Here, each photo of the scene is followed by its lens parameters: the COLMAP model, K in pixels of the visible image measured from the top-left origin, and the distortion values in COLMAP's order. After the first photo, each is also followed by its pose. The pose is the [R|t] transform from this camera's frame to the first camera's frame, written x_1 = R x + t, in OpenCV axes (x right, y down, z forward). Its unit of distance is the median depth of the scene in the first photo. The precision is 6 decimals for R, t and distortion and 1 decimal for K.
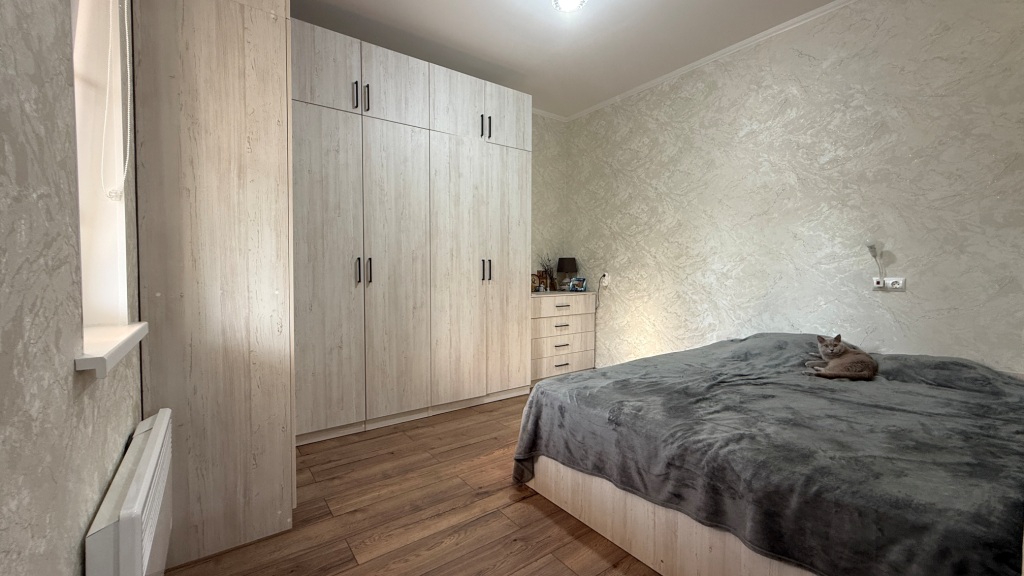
lens RADIAL K [[408.4, 0, 511.0], [0, 408.4, 286.8], [0, 0, 1]] dist [-0.001130, 0.000490]
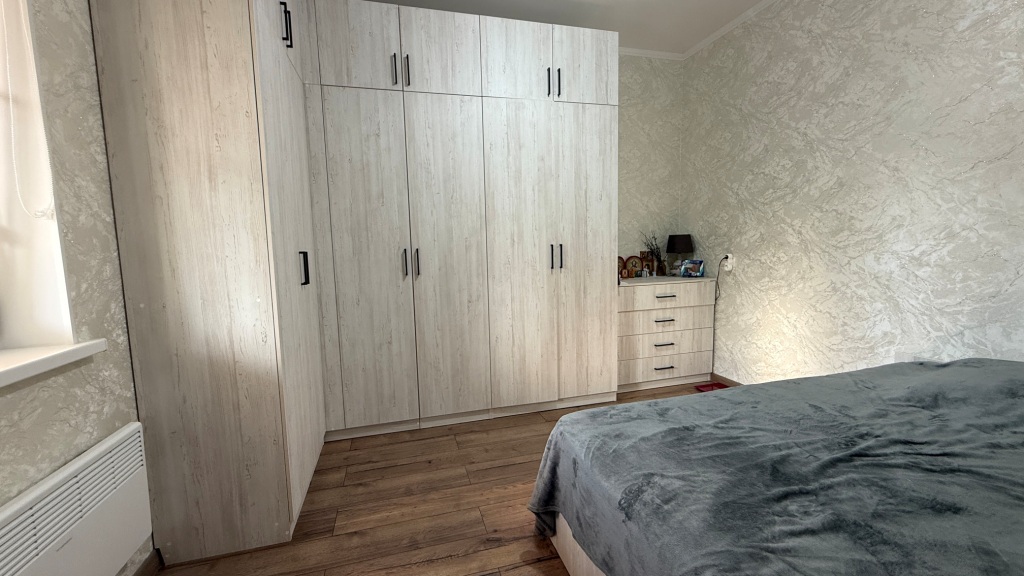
lens RADIAL K [[408.4, 0, 511.8], [0, 408.4, 286.7], [0, 0, 1]] dist [-0.001130, 0.000490]
pose [[0.935672, 0.013584, -0.352611, 0.193345], [0.011624, 0.997530, 0.069272, -0.048476], [0.352681, -0.068915, 0.933203, 0.215807]]
